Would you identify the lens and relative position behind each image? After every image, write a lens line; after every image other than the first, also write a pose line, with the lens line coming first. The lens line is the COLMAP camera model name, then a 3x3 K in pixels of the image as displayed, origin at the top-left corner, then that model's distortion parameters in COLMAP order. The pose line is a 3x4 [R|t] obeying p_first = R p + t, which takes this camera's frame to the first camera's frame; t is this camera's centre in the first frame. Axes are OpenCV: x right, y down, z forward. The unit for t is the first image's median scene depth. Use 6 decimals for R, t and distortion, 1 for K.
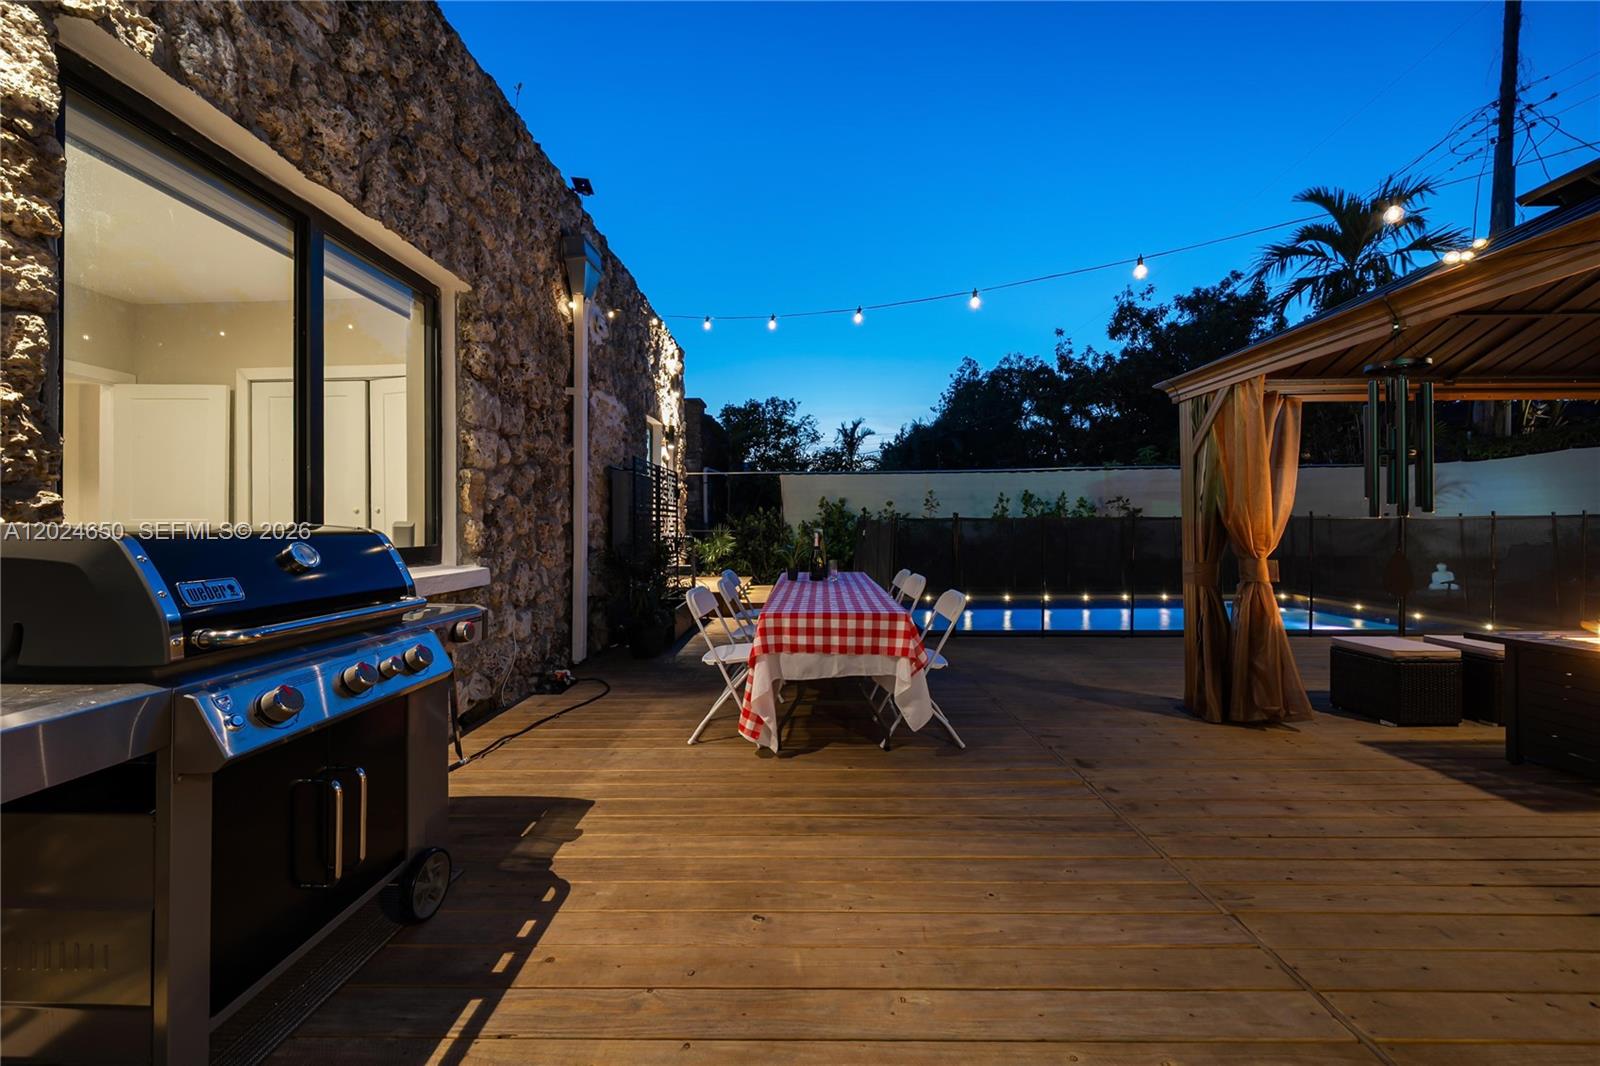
lens RADIAL K [[582.5, 0, 792.0], [0, 582.5, 525.3], [0, 0, 1]] dist [-0.003748, -0.000223]
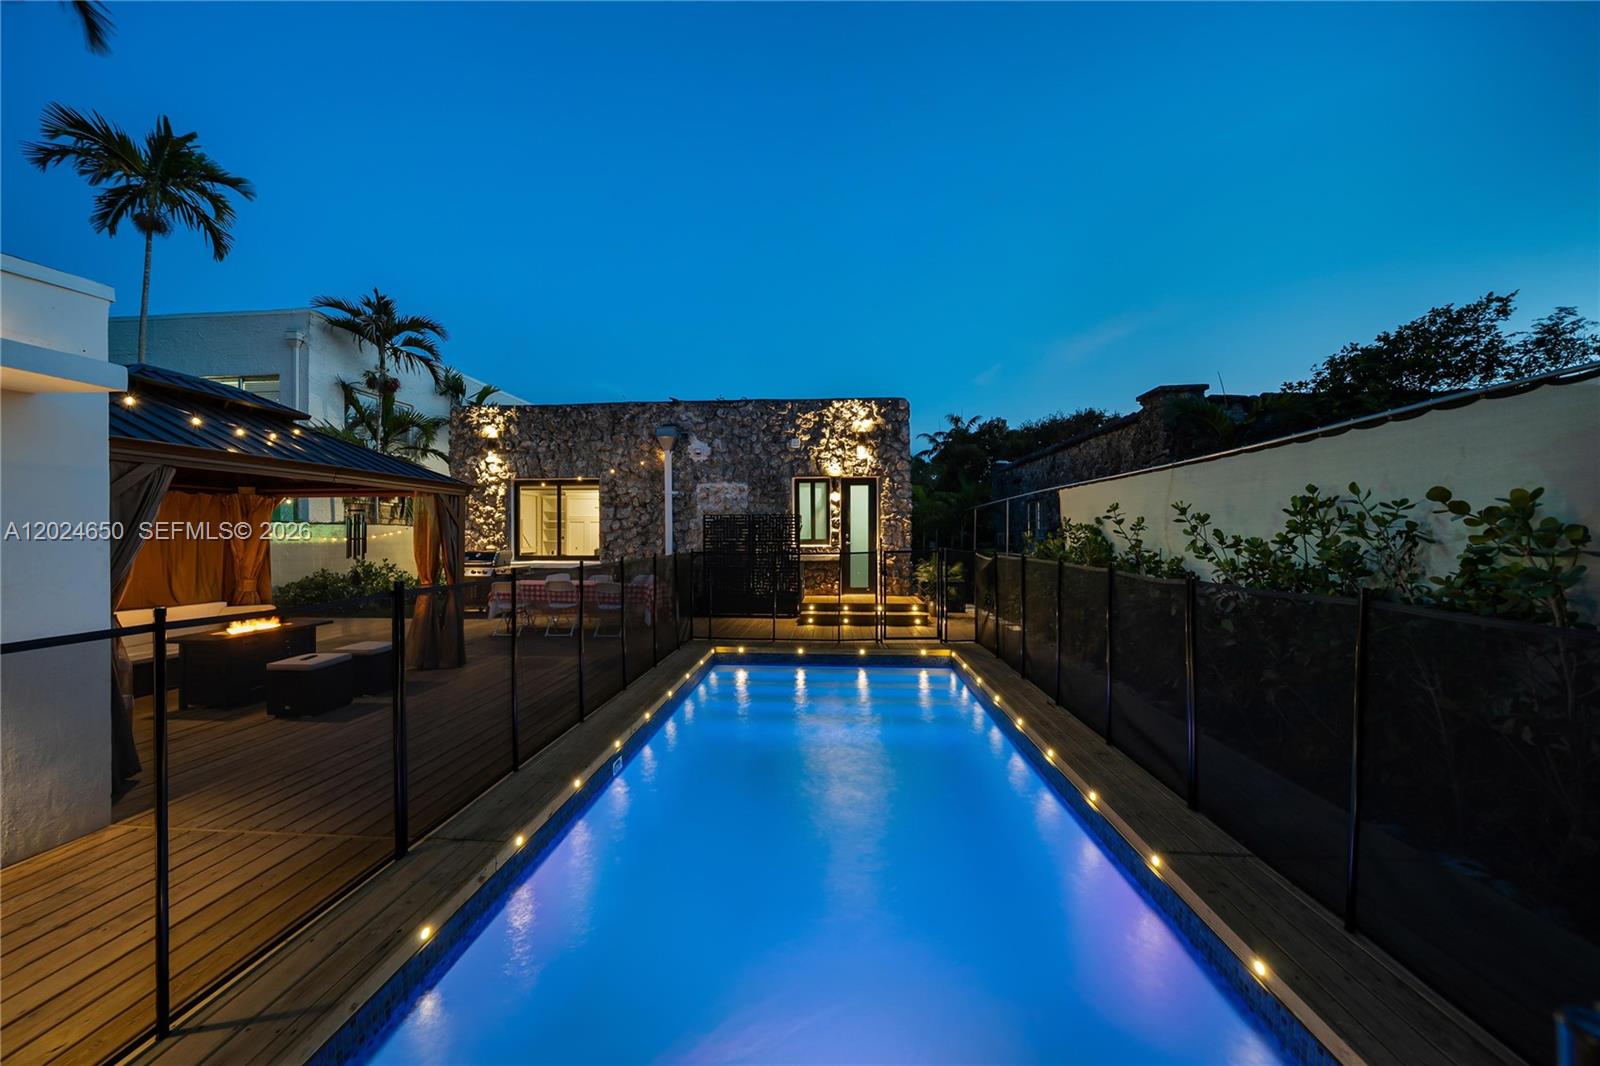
lens RADIAL K [[547.9, 0, 791.3], [0, 547.9, 530.1], [0, 0, 1]] dist [-0.003178, -0.000088]
pose [[-0.063404, -0.000482, -0.997988, 2.190089], [0.001948, 0.999998, -0.000606, -0.093601], [0.997986, -0.001983, -0.063403, 2.019983]]
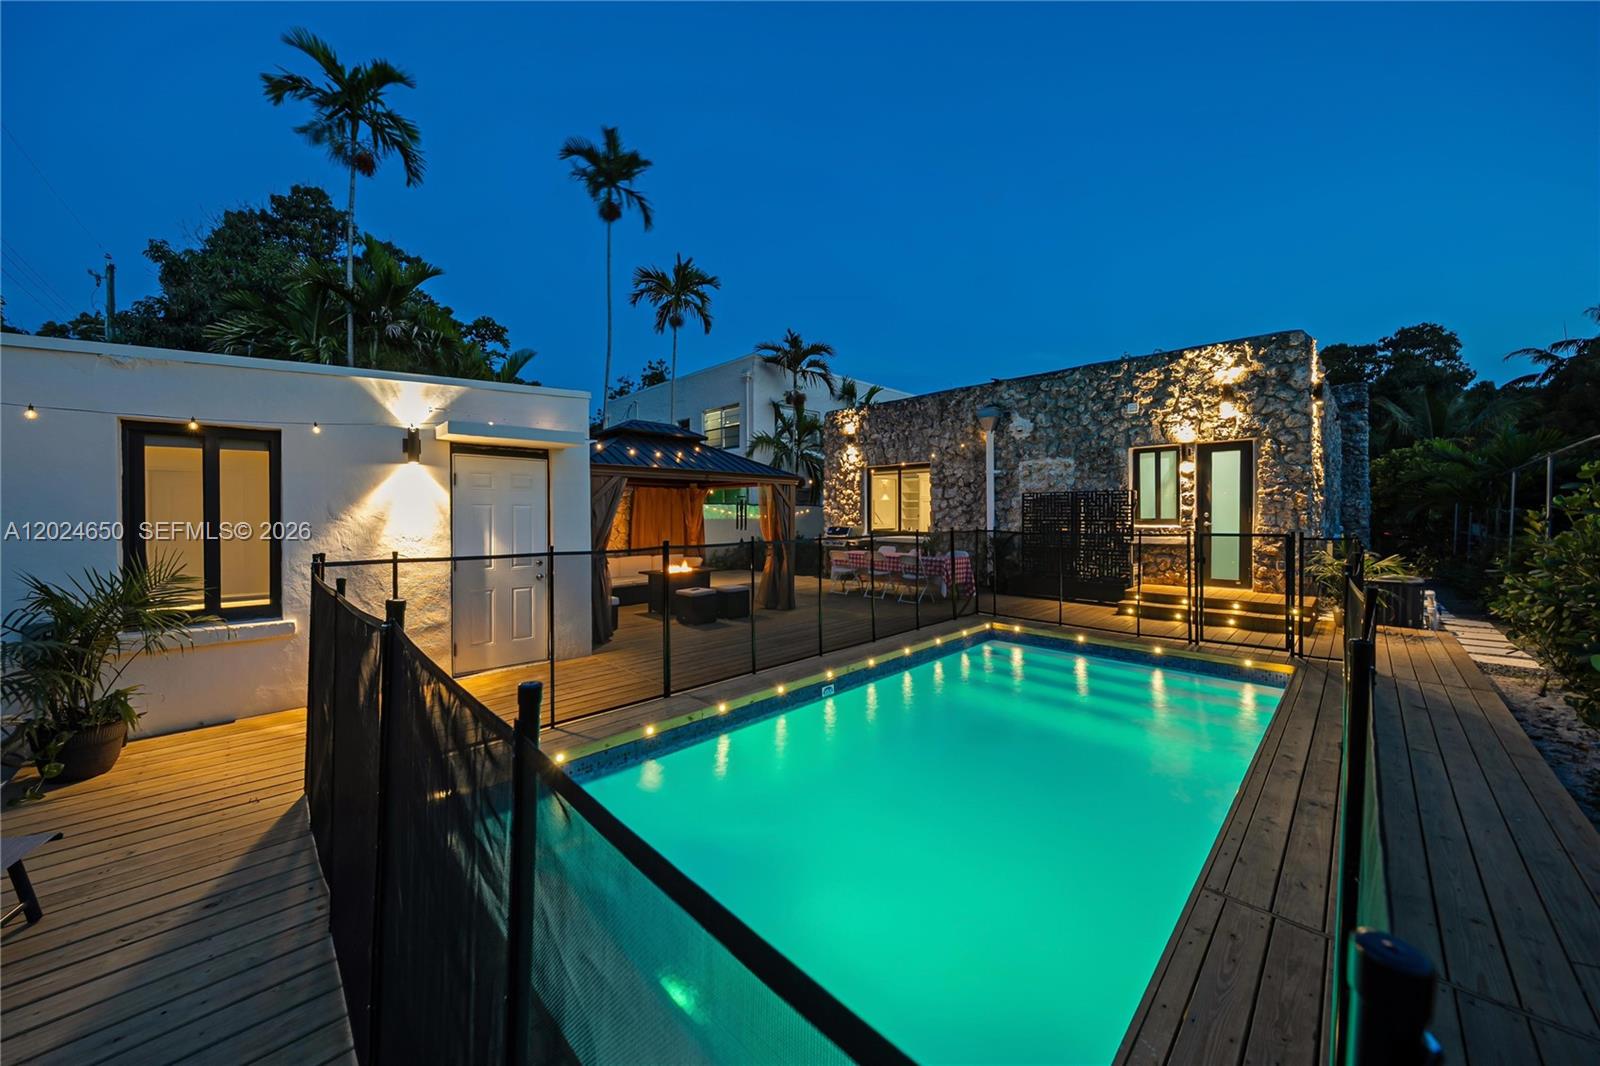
lens RADIAL K [[551.3, 0, 796.4], [0, 551.3, 518.2], [0, 0, 1]] dist [-0.003137, -0.000117]
pose [[-0.704104, 0.014568, -0.709947, 2.192254], [0.006294, 0.999878, 0.014275, -0.094694], [0.710069, 0.005582, -0.704110, 2.503926]]
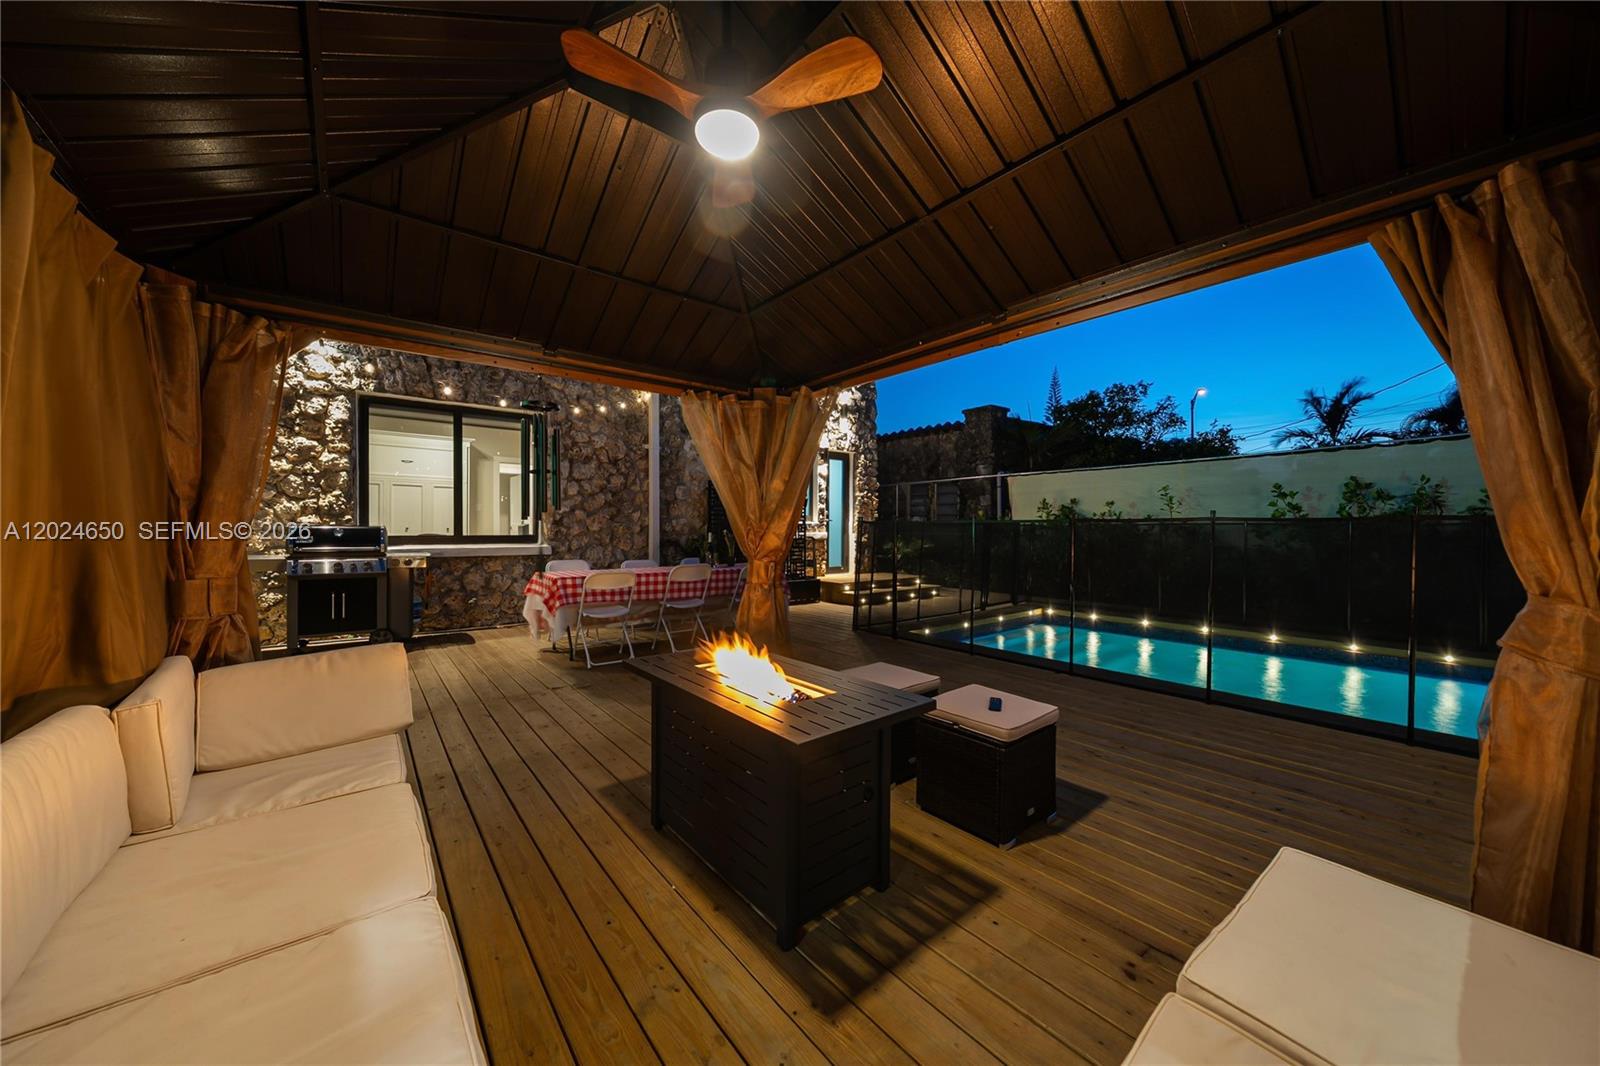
lens RADIAL K [[557.7, 0, 786.3], [0, 557.7, 533.6], [0, 0, 1]] dist [-0.001289, -0.000052]
pose [[0.627732, 0.013613, -0.778310, 1.386739], [-0.006478, 0.999904, 0.012265, -0.000801], [0.778402, -0.002658, 0.627760, 0.369002]]
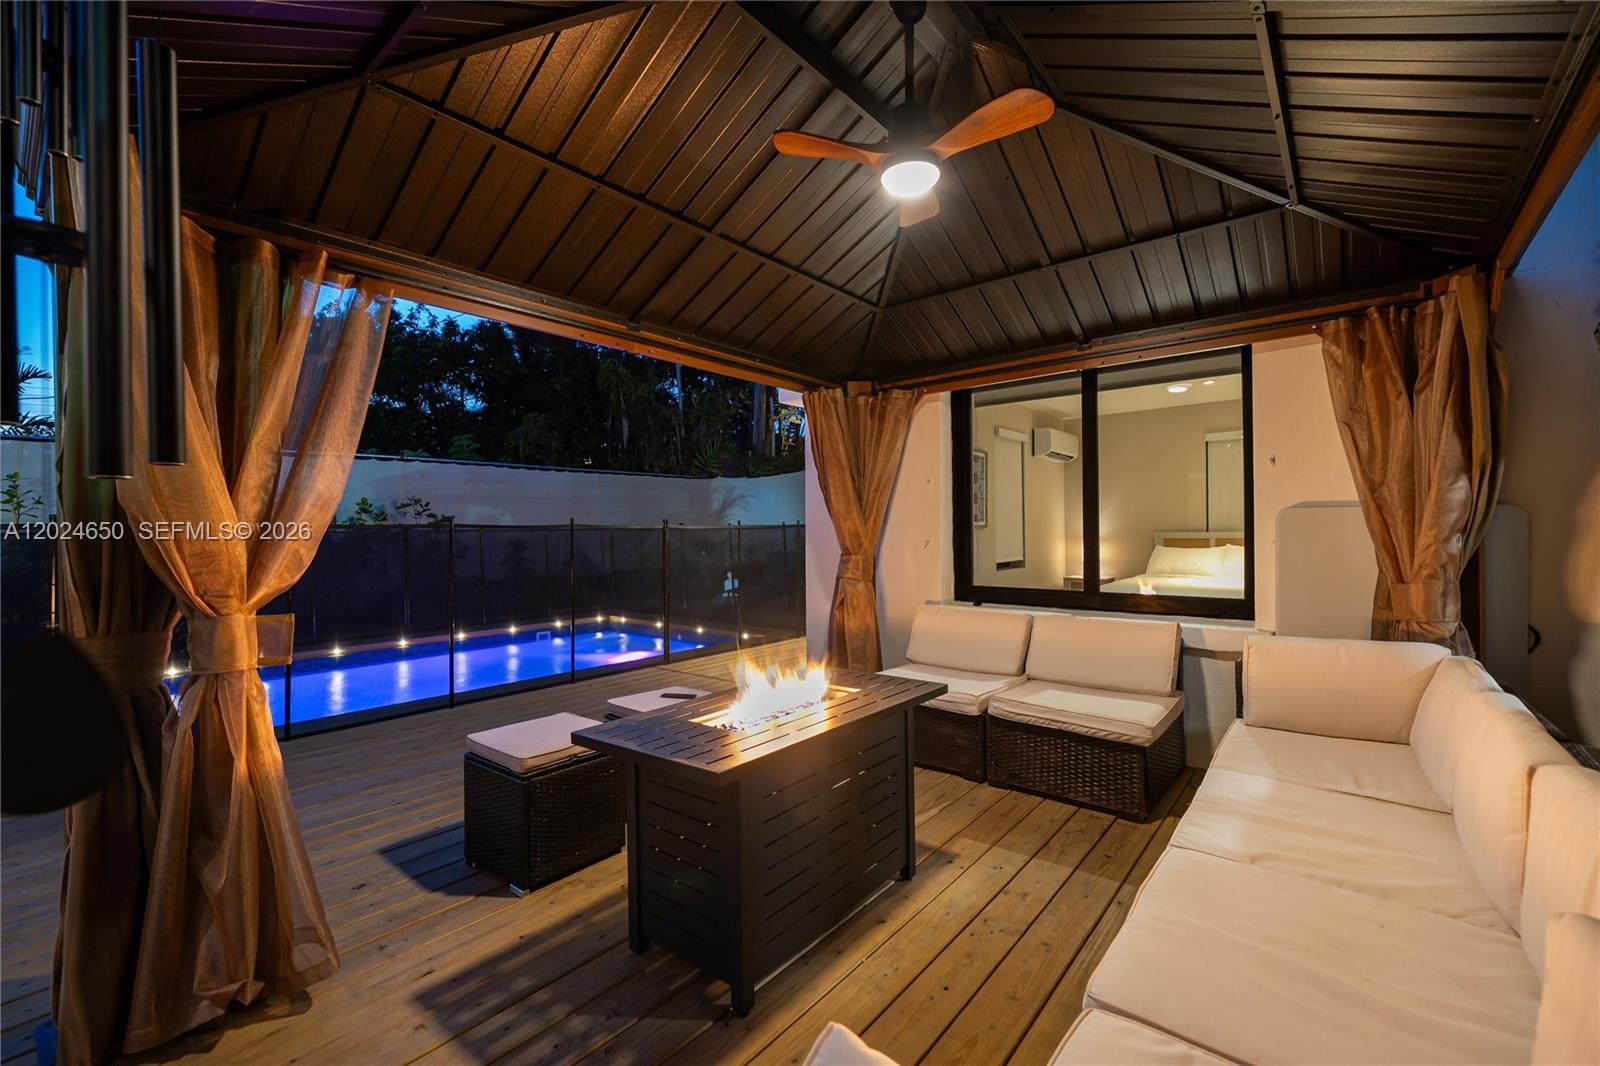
lens RADIAL K [[671.9, 0, 798.2], [0, 671.9, 535.6], [0, 0, 1]] dist [0.001588, 0.000178]
pose [[0.627615, -0.005340, 0.778506, 0.592186], [0.010147, 0.999948, -0.001321, 0.004209], [-0.778458, 0.008729, 0.627636, 0.326578]]
